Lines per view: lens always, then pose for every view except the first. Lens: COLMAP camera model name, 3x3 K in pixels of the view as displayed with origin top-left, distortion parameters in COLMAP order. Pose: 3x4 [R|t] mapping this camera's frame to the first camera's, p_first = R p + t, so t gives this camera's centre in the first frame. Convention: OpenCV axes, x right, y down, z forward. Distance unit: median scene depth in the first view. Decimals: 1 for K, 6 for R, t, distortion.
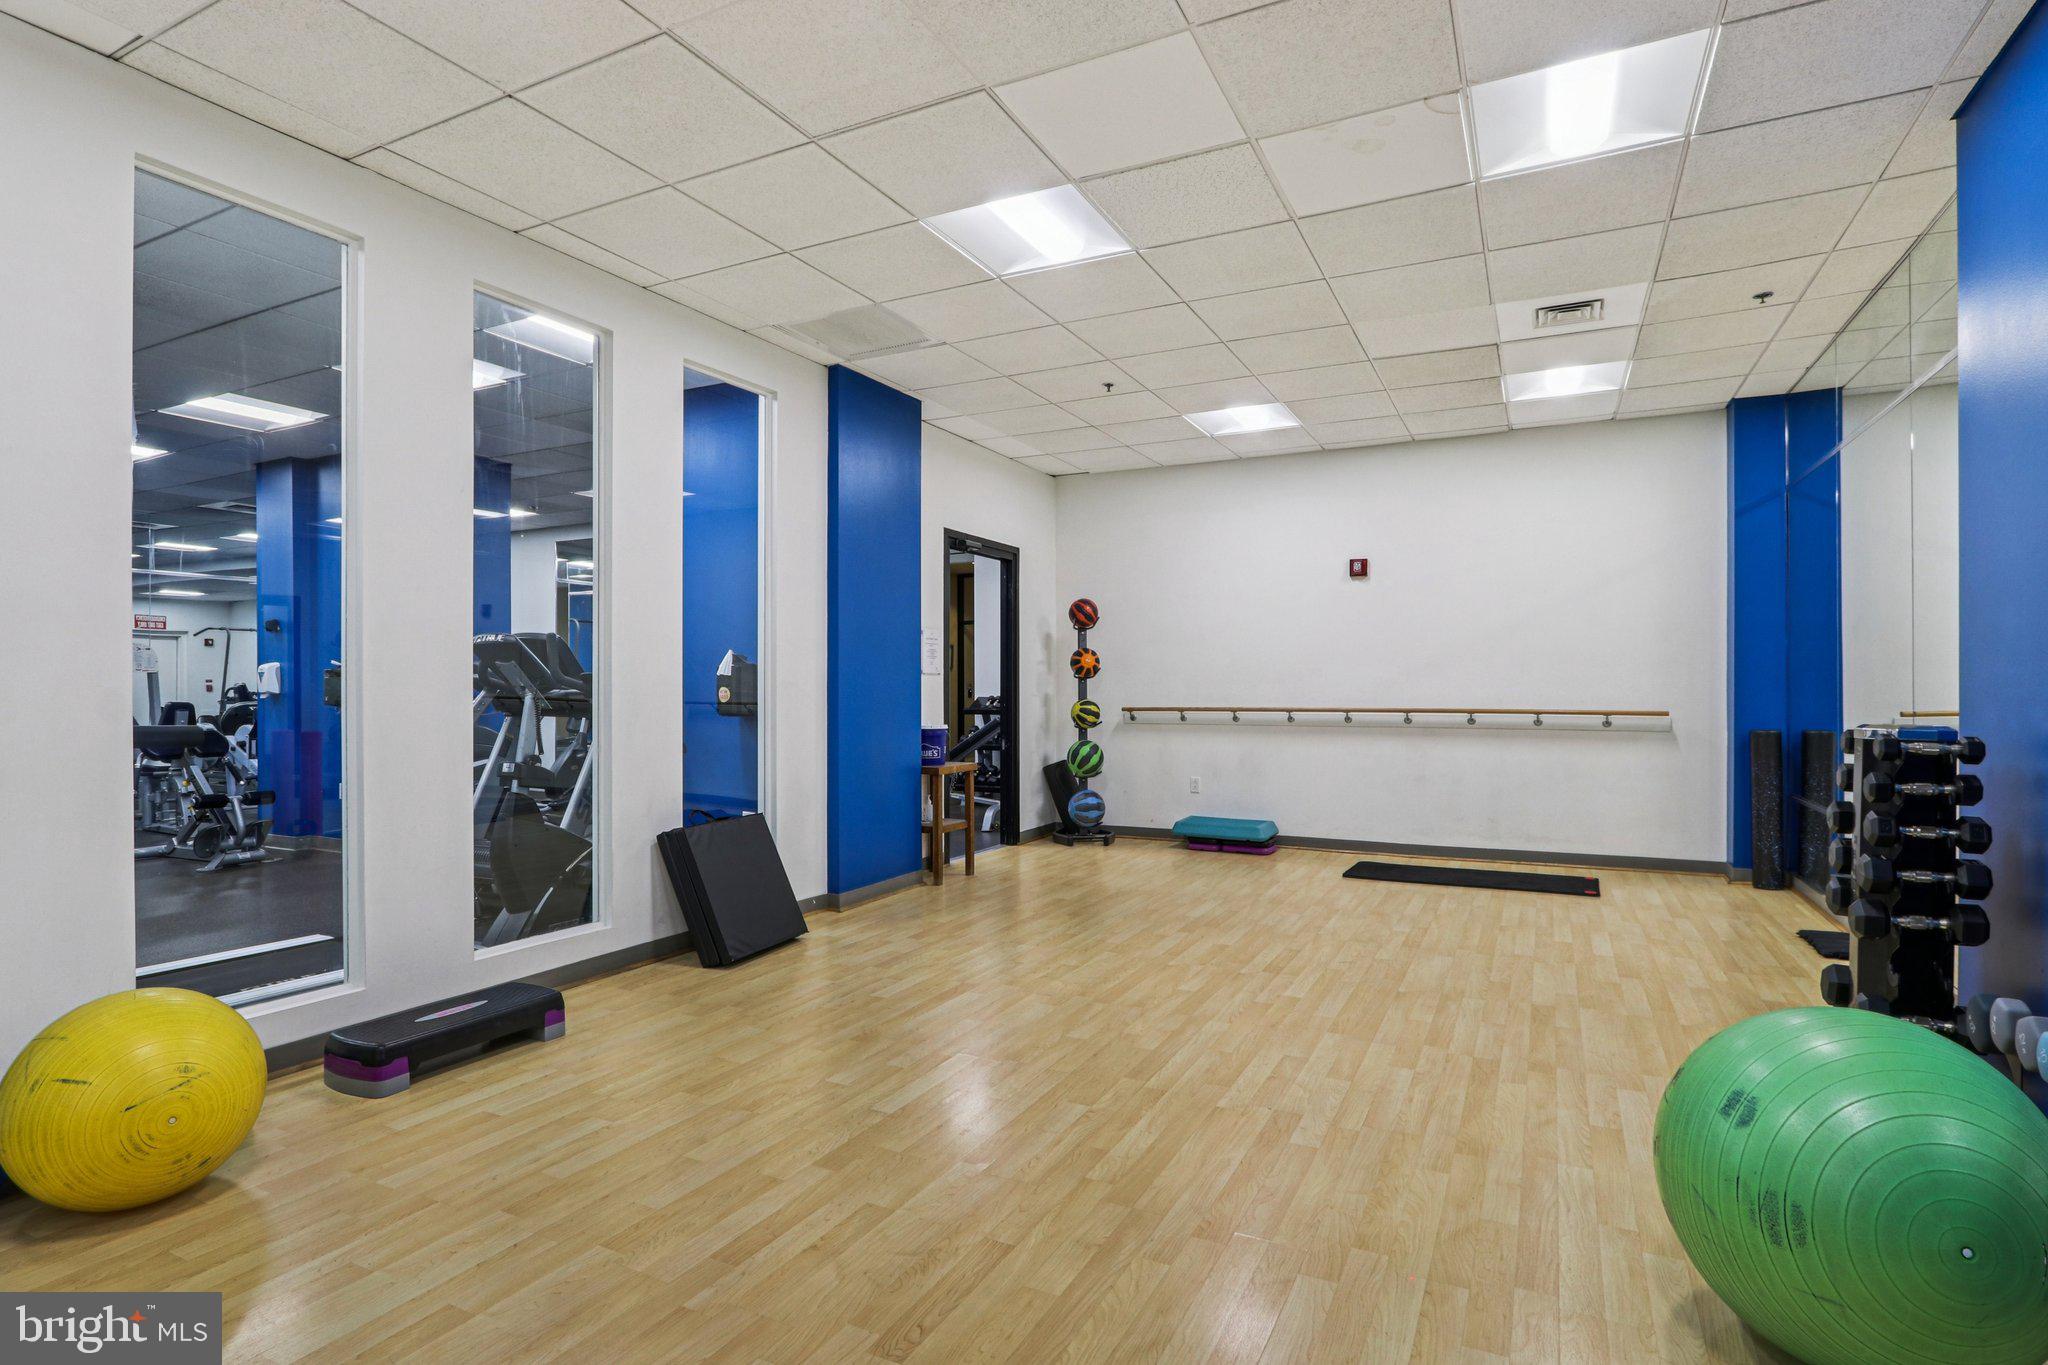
lens RADIAL K [[1050.8, 0, 1019.2], [0, 1050.8, 686.6], [0, 0, 1]] dist [-0.009980, 0.005630]
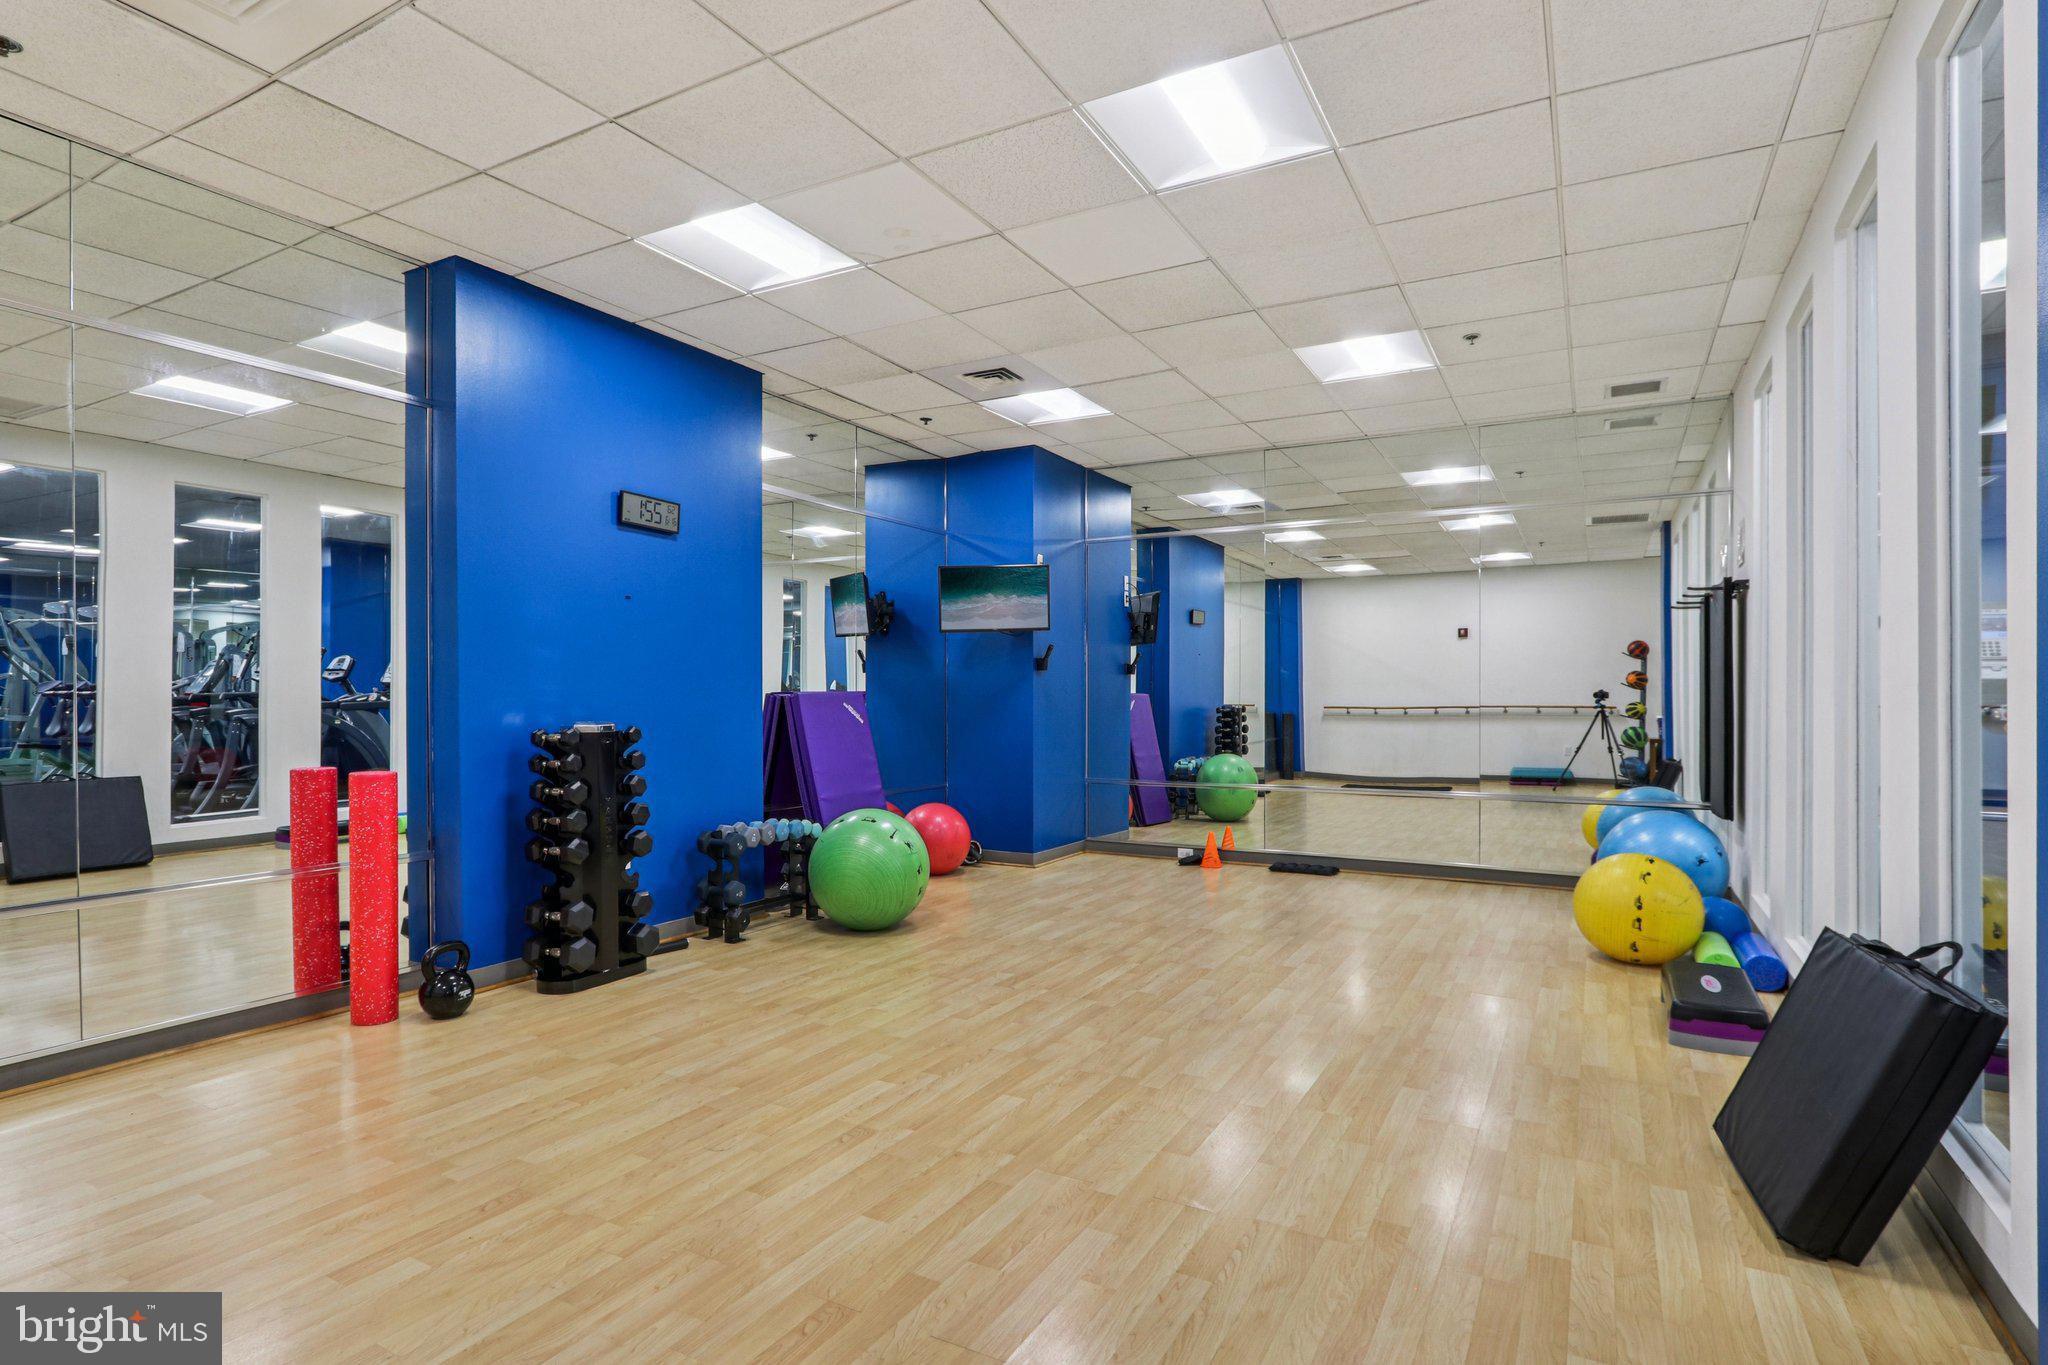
lens RADIAL K [[1050.8, 0, 1025.6], [0, 1050.8, 690.2], [0, 0, 1]] dist [-0.009980, 0.005630]
pose [[-0.999624, 0.000860, 0.027415, 0.153123], [0.000593, 0.999952, -0.009737, 0.007566], [-0.027422, -0.009717, -0.999577, 2.058751]]
